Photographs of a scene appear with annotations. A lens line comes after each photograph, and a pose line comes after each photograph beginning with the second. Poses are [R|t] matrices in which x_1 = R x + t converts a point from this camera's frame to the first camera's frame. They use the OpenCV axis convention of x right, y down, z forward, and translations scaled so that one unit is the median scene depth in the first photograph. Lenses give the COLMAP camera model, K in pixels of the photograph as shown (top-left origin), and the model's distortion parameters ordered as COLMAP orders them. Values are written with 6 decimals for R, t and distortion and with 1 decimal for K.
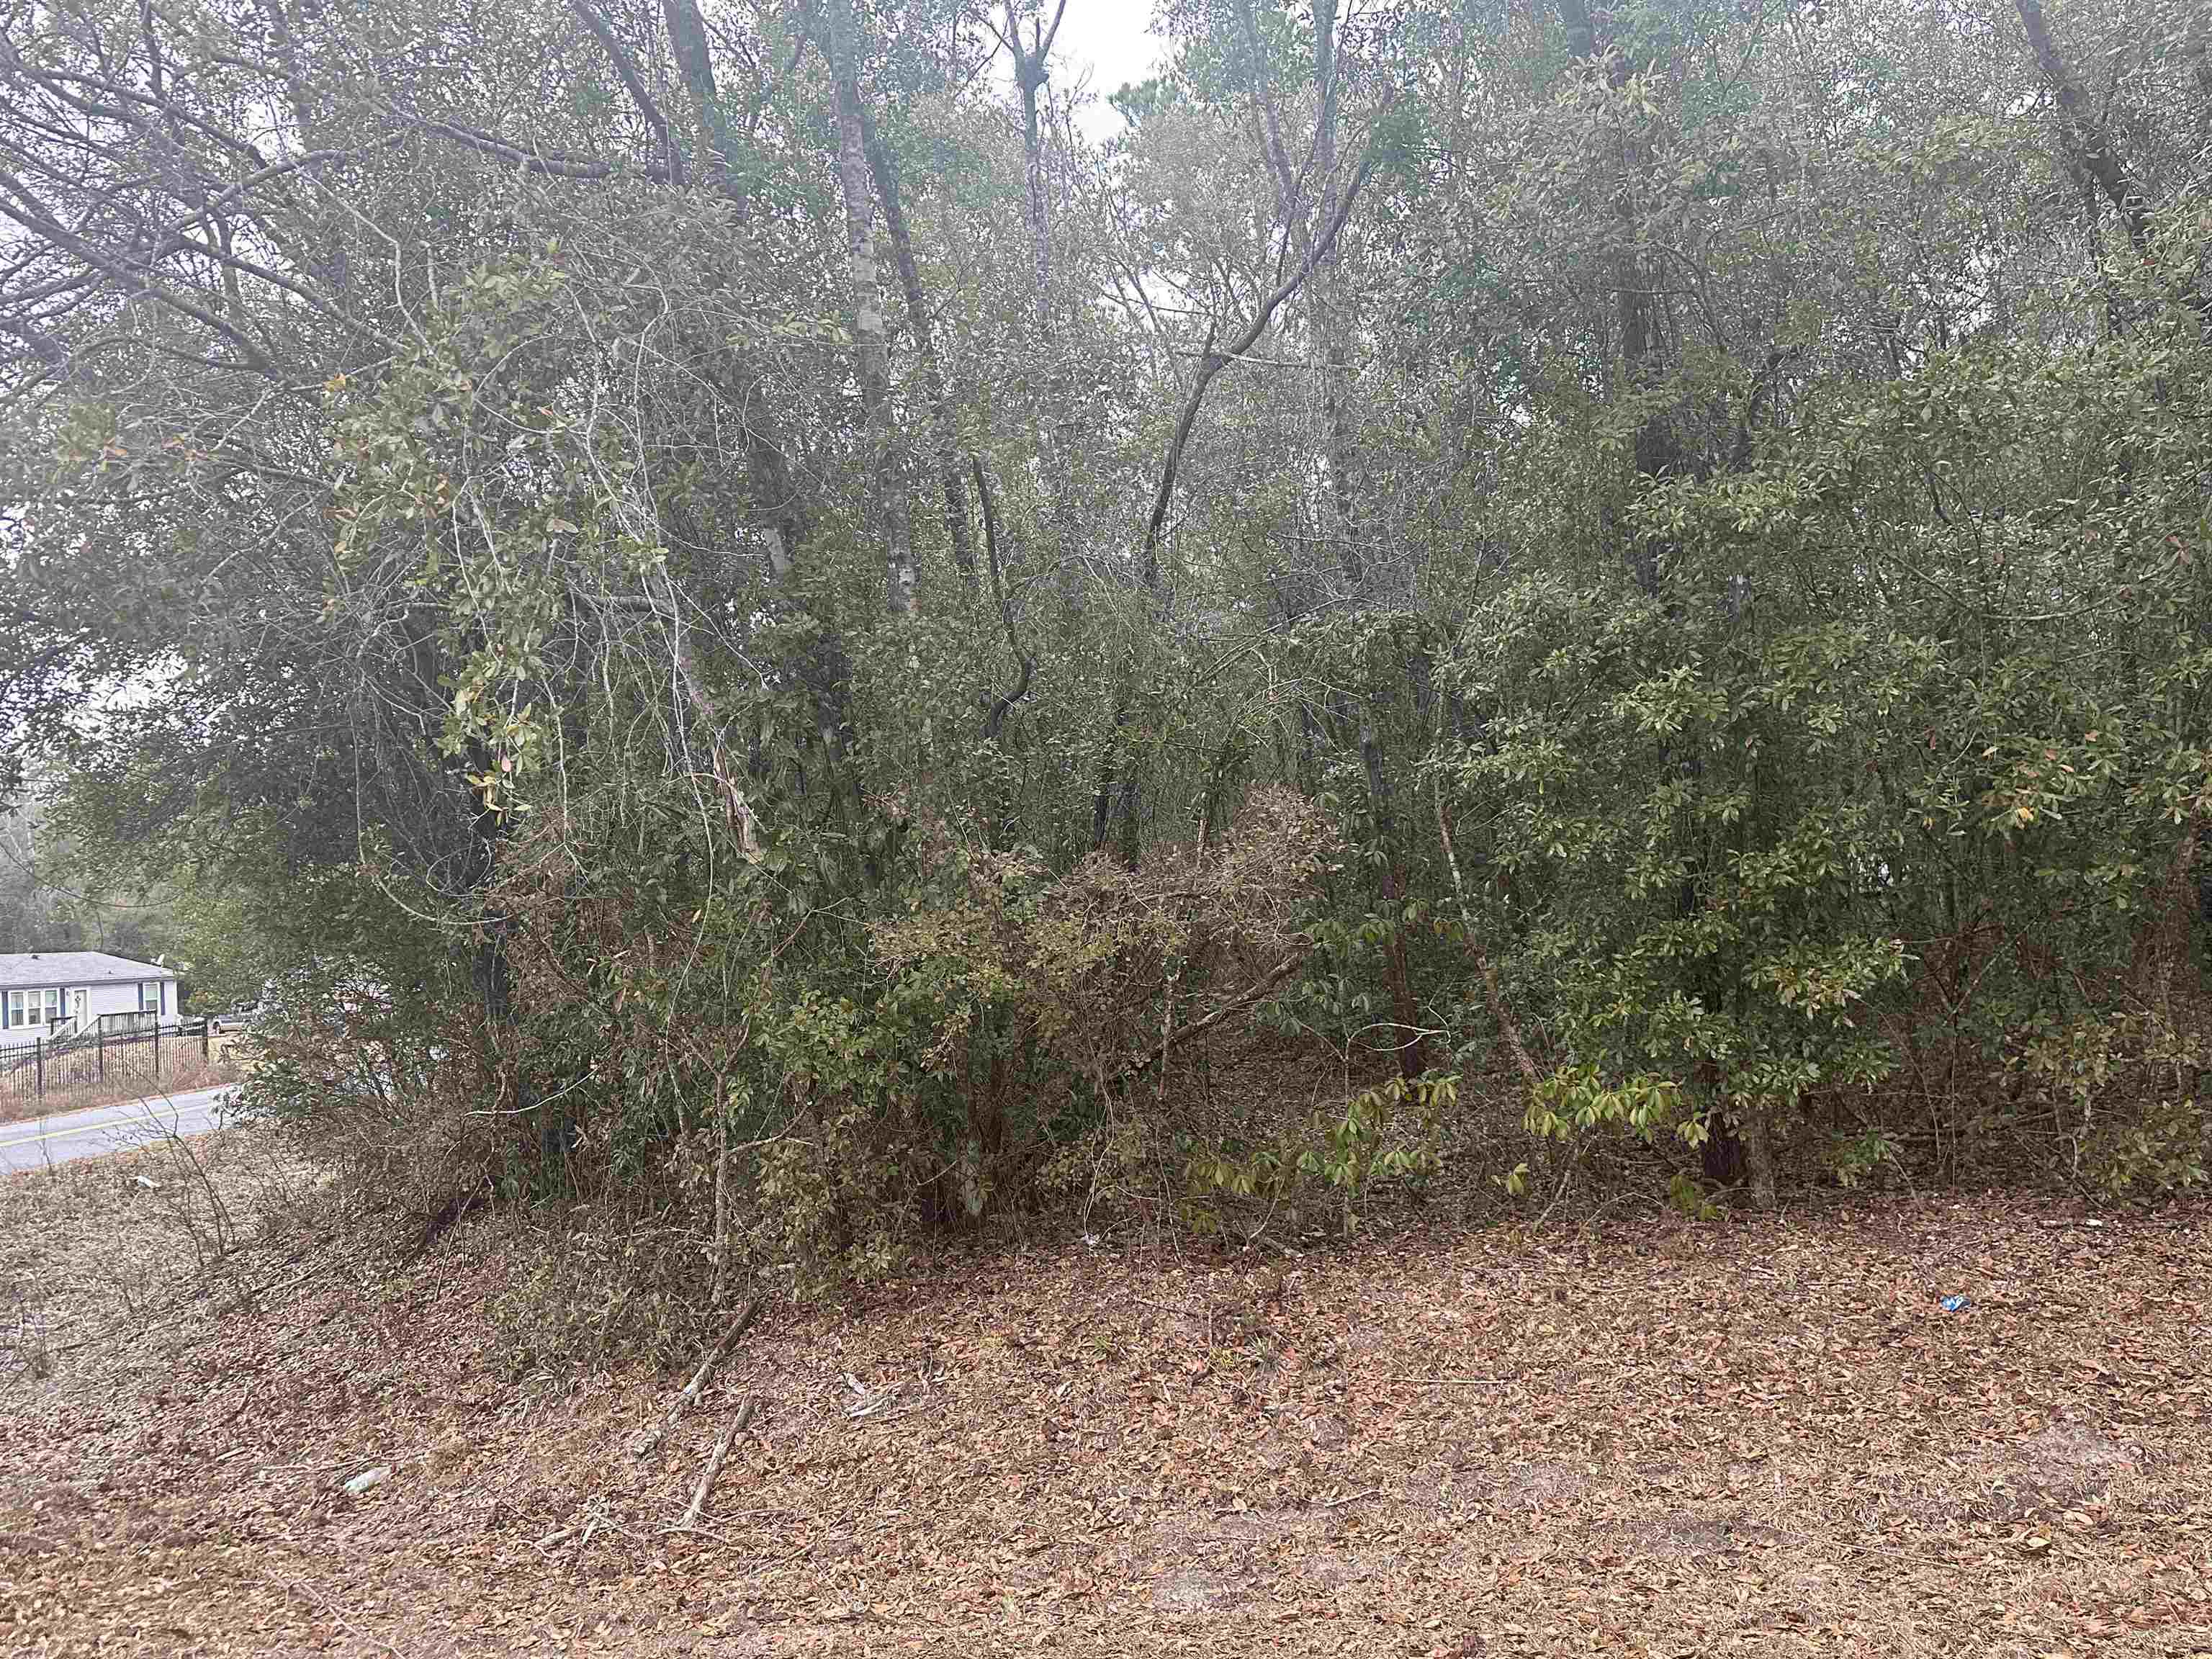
lens RADIAL K [[1549.1, 0, 1106.0], [0, 1549.1, 829.5], [0, 0, 1]] dist [0.079478, -0.101026]
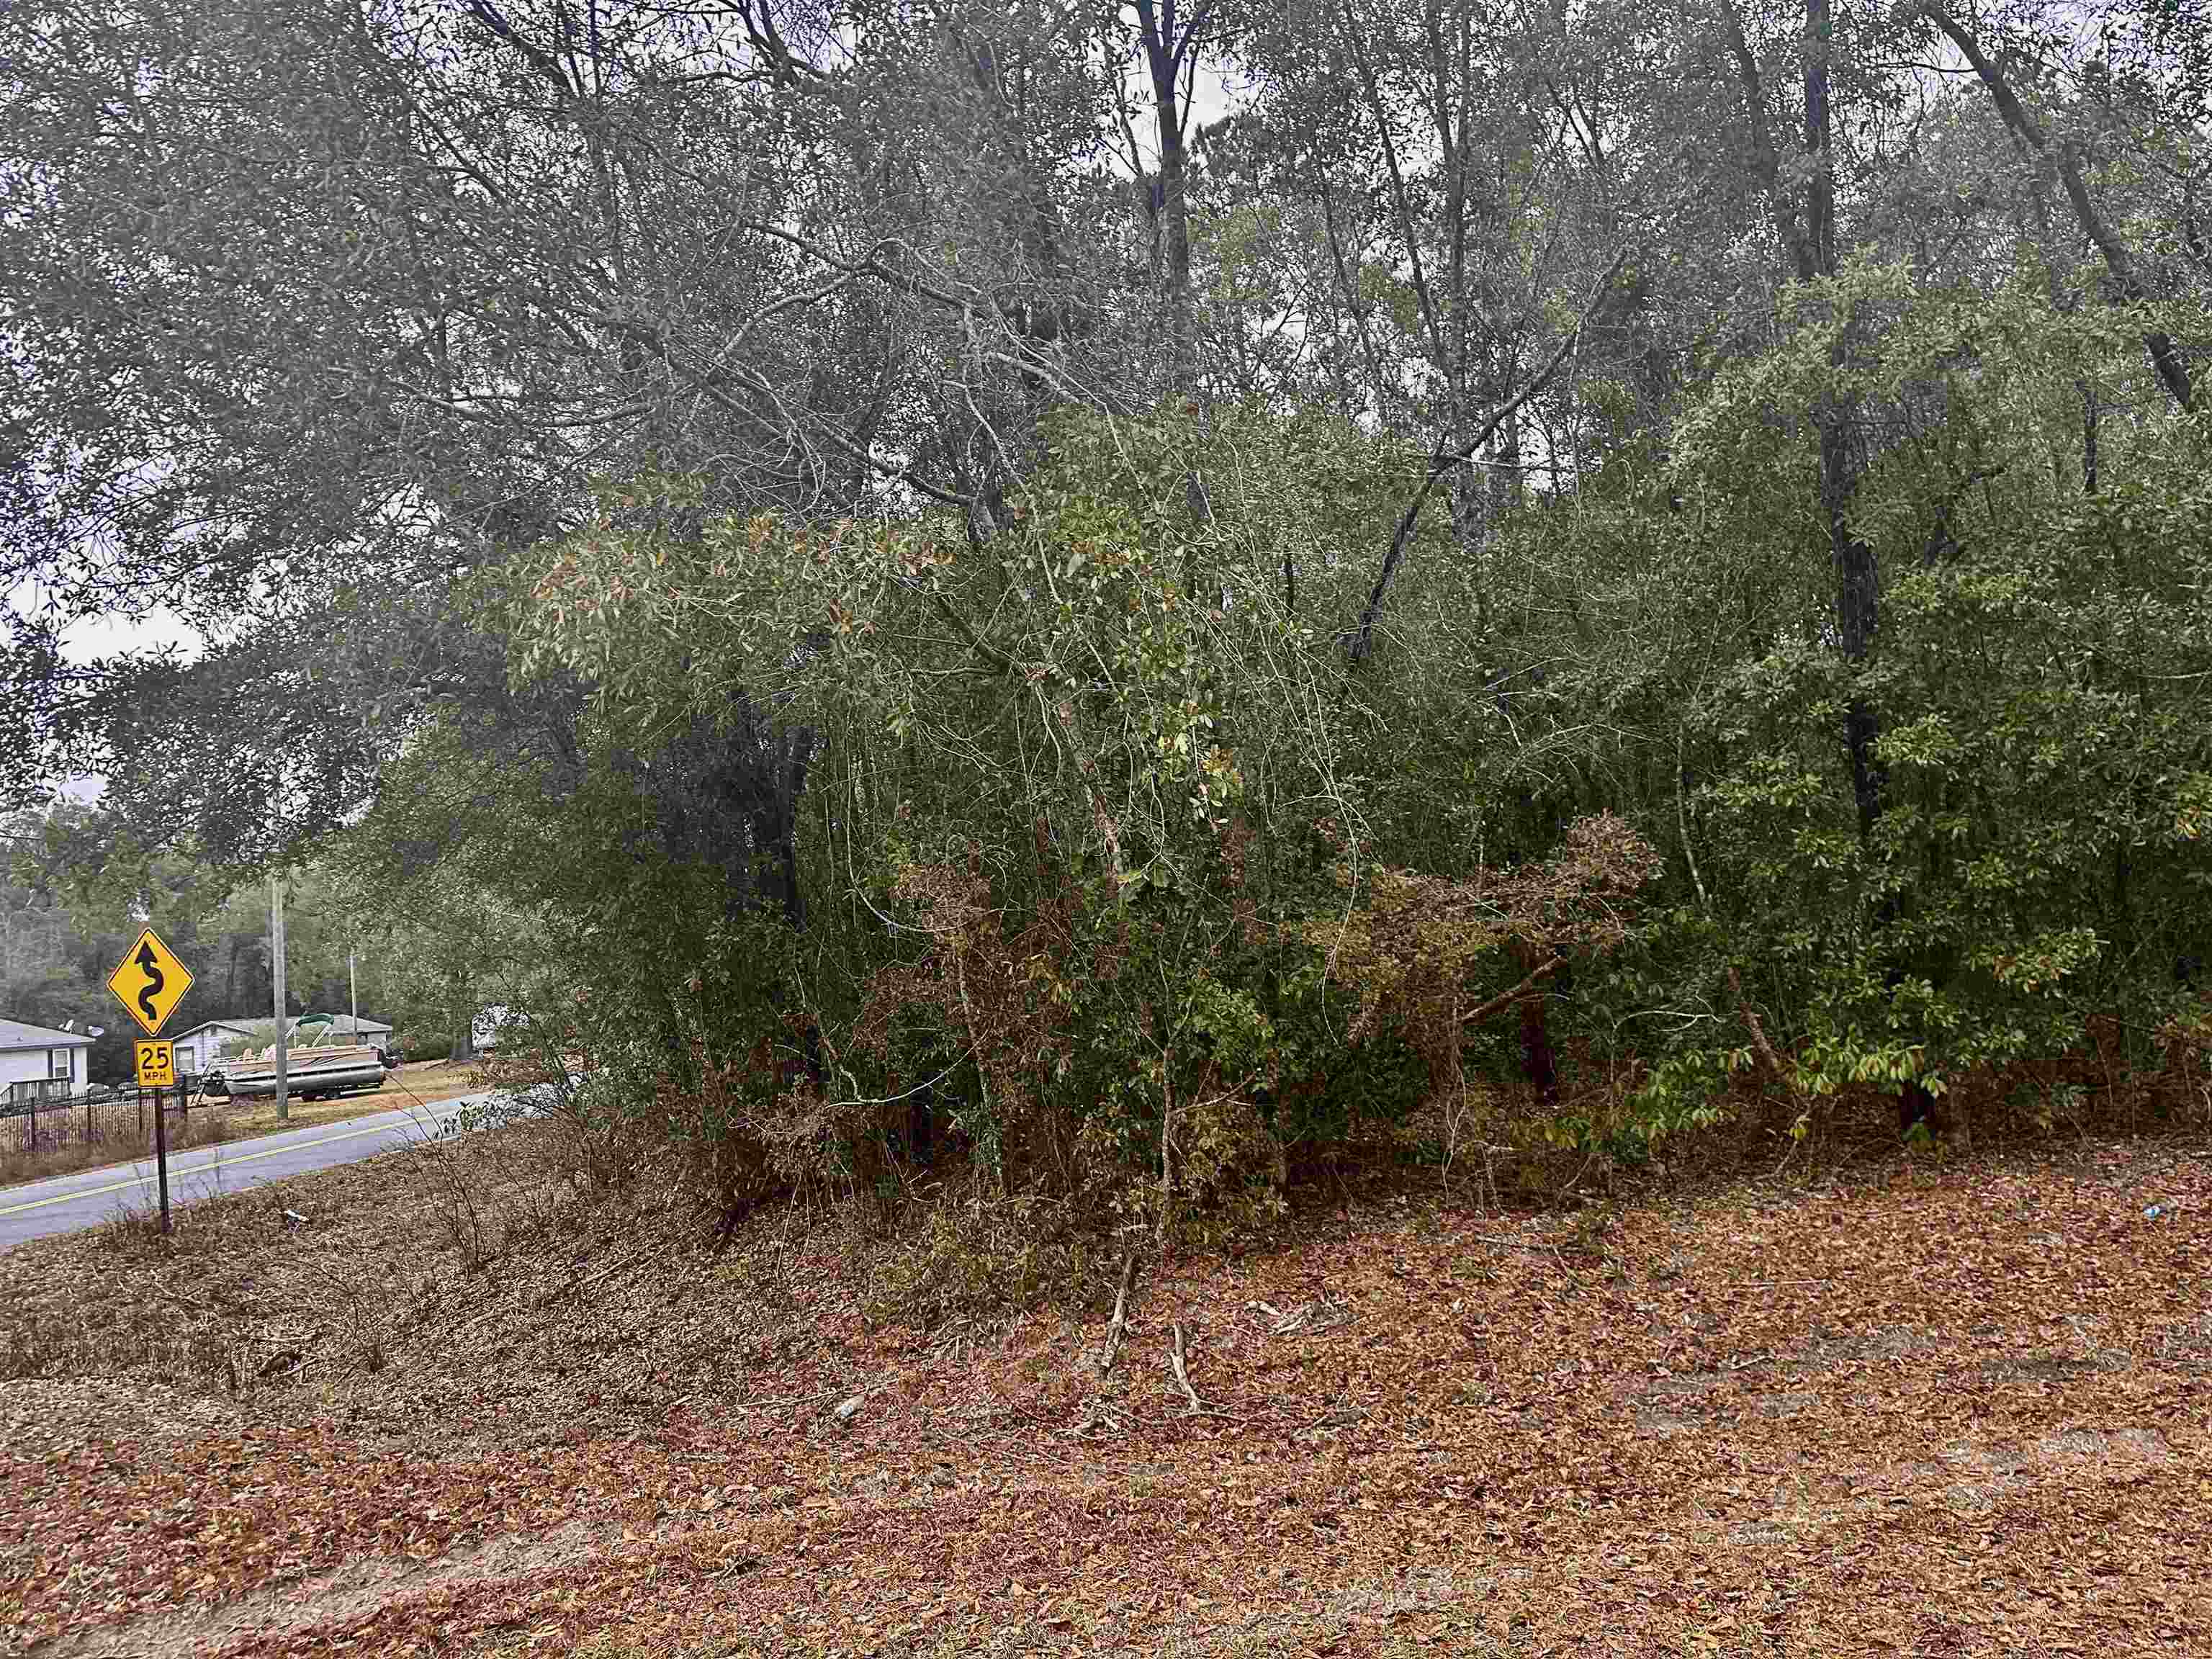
lens RADIAL K [[1548.4, 0, 1107.8], [0, 1548.4, 816.5], [0, 0, 1]] dist [0.059332, -0.056243]
pose [[0.997289, -0.007868, 0.073156, -0.367824], [0.010993, 0.999040, -0.042410, 0.023602], [-0.072752, 0.043099, 0.996418, -0.206925]]
